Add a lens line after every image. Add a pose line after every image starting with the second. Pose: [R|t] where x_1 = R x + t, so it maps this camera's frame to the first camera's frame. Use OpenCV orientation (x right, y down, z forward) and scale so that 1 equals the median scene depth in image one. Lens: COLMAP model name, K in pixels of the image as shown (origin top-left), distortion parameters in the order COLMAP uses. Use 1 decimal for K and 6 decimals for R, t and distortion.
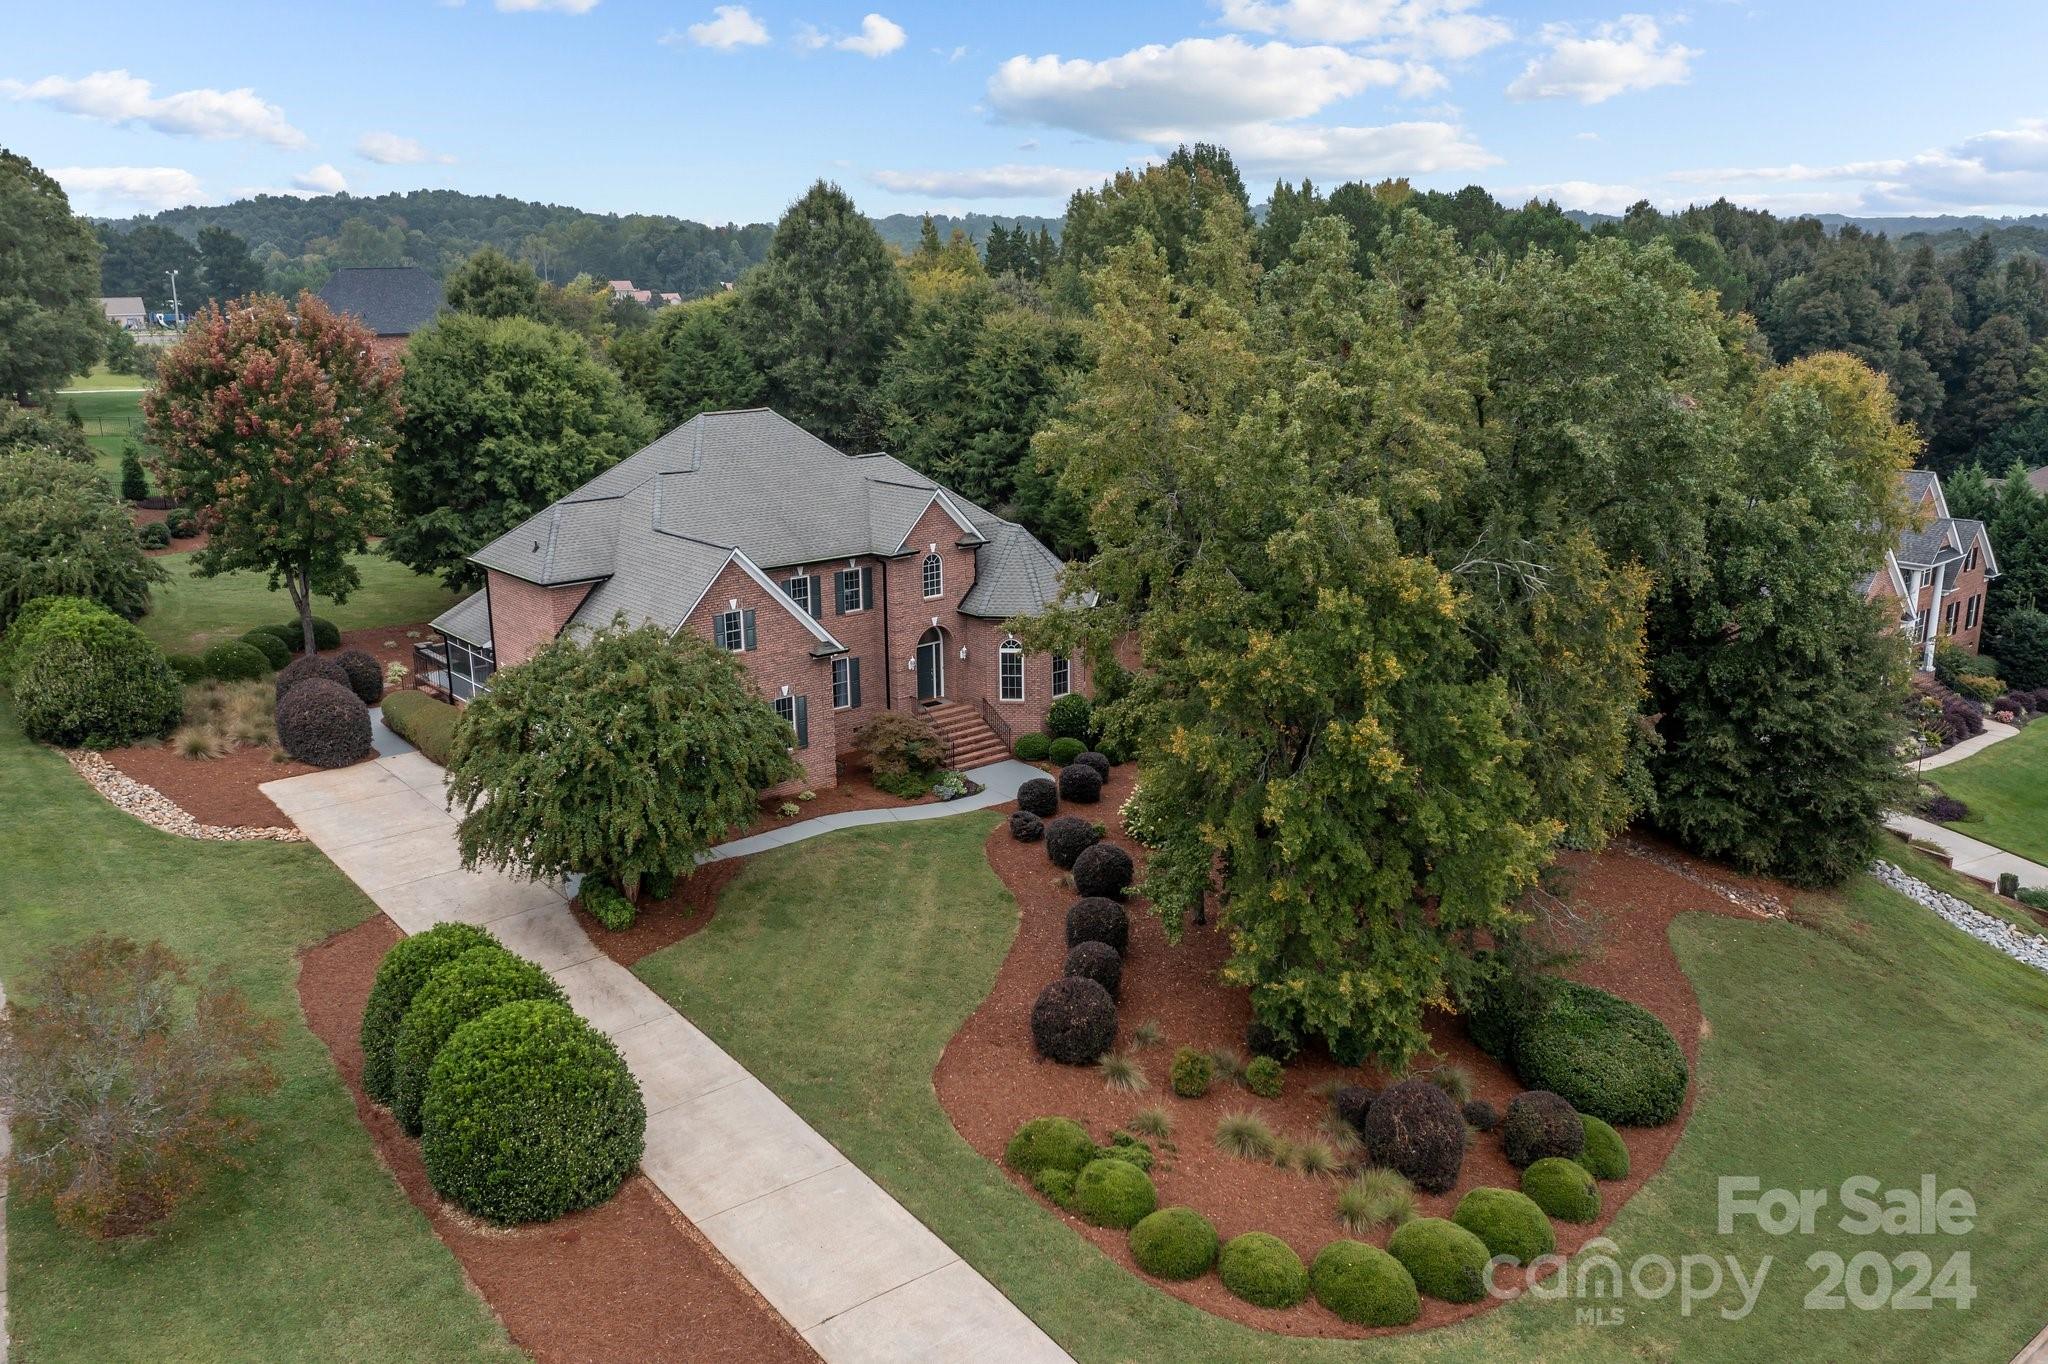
lens RADIAL K [[1631.2, 0, 1024.0], [0, 1631.2, 682.0], [0, 0, 1]] dist [0.006905, -0.003506]
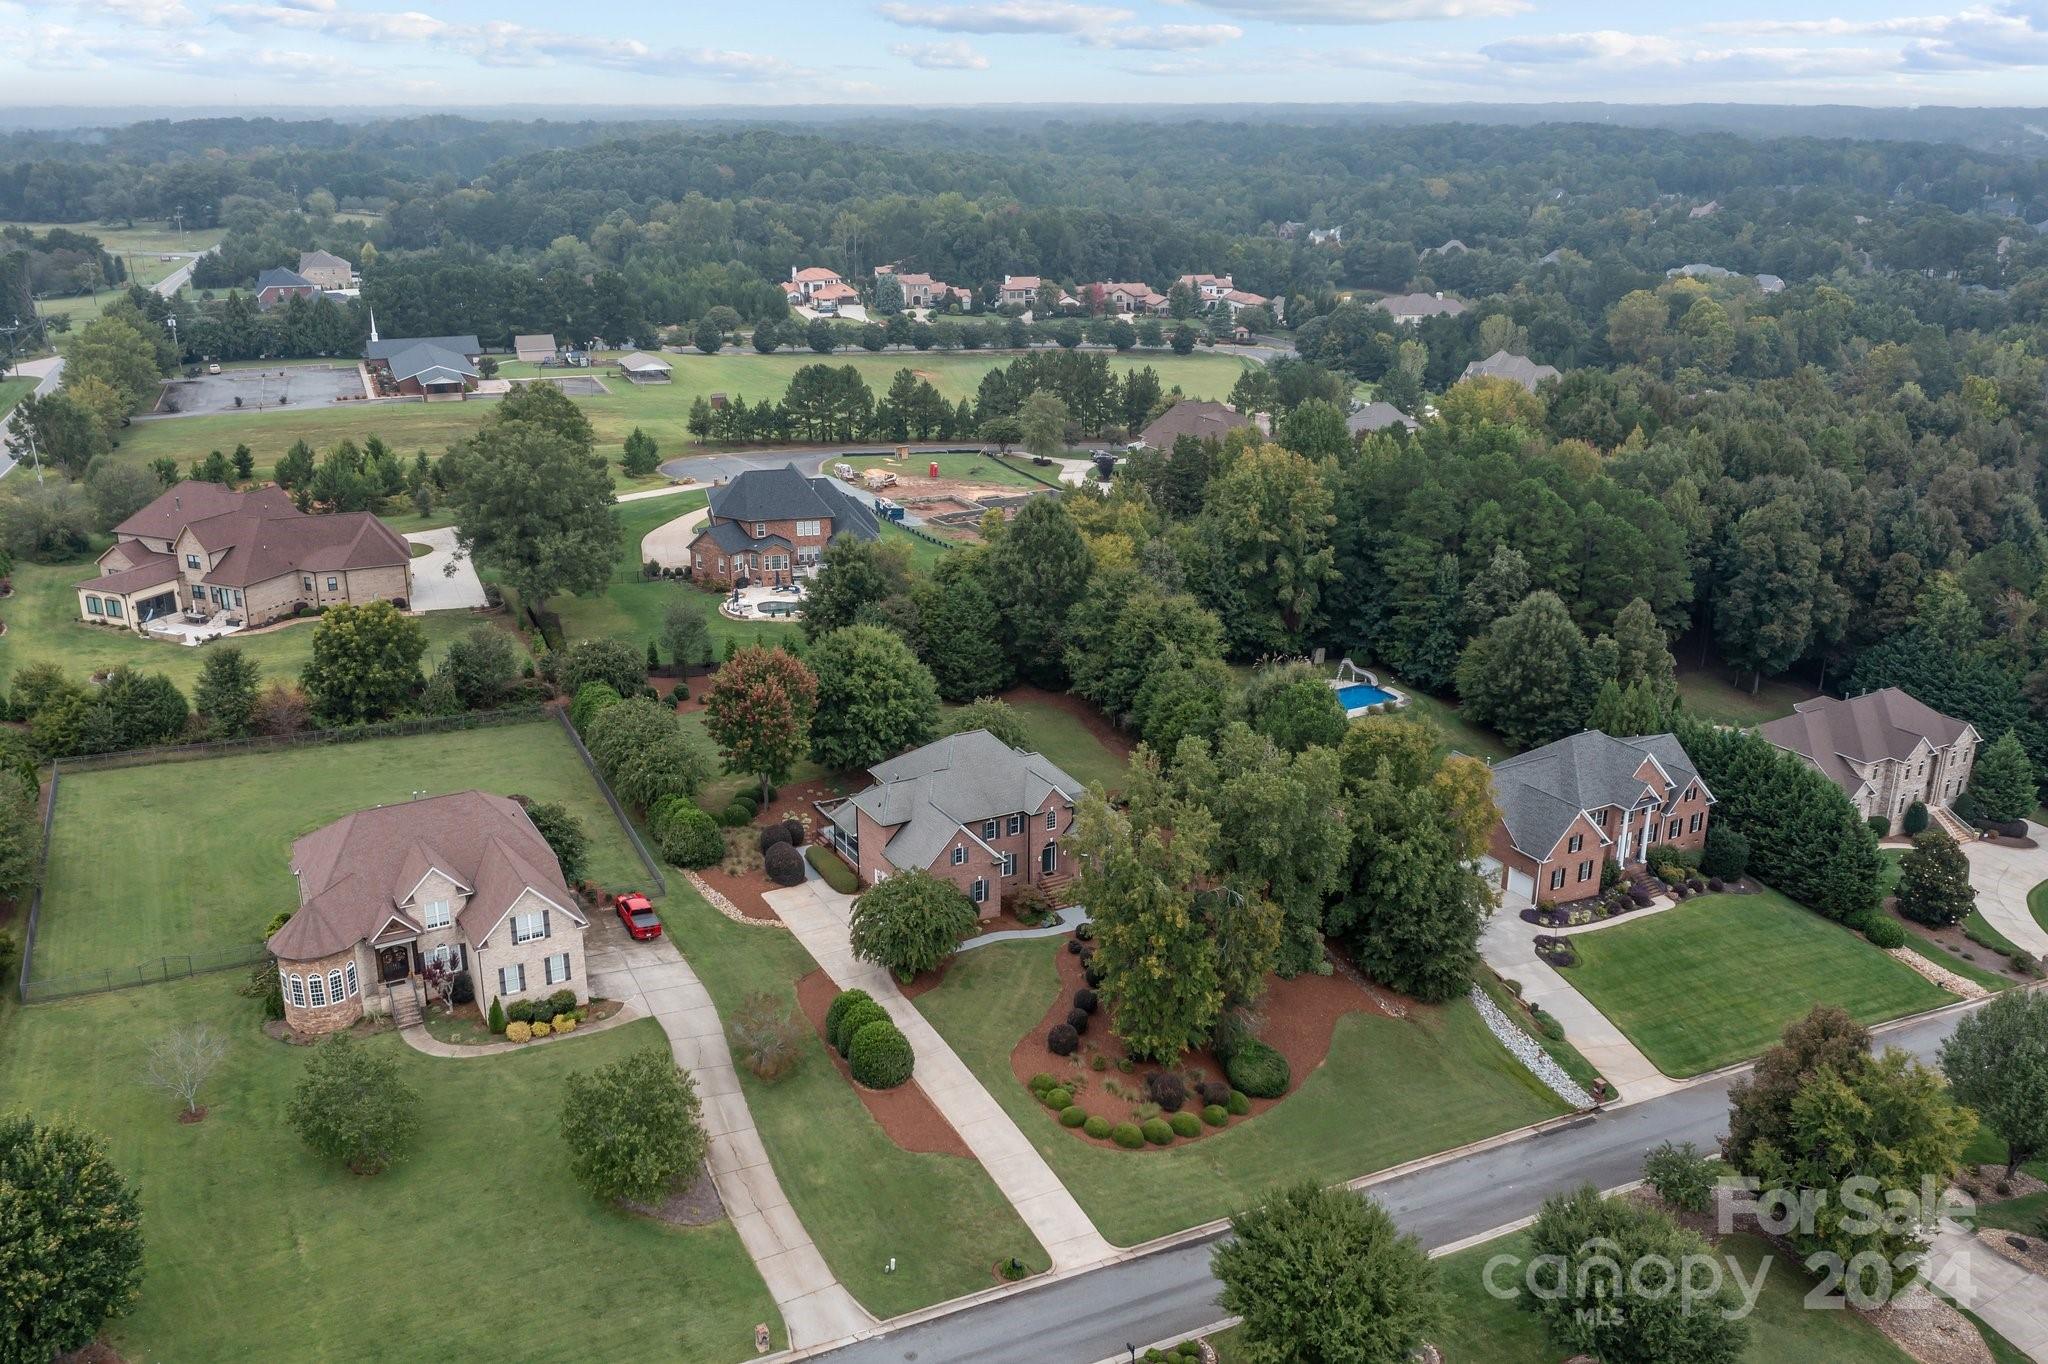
lens RADIAL K [[1713.6, 0, 1024.0], [0, 1713.6, 682.0], [0, 0, 1]] dist [-0.001928, -0.001279]
pose [[0.984082, 0.071520, -0.162686, 0.303964], [-0.060088, 0.995436, 0.074146, -0.471518], [0.167246, -0.063190, 0.983888, -1.429027]]
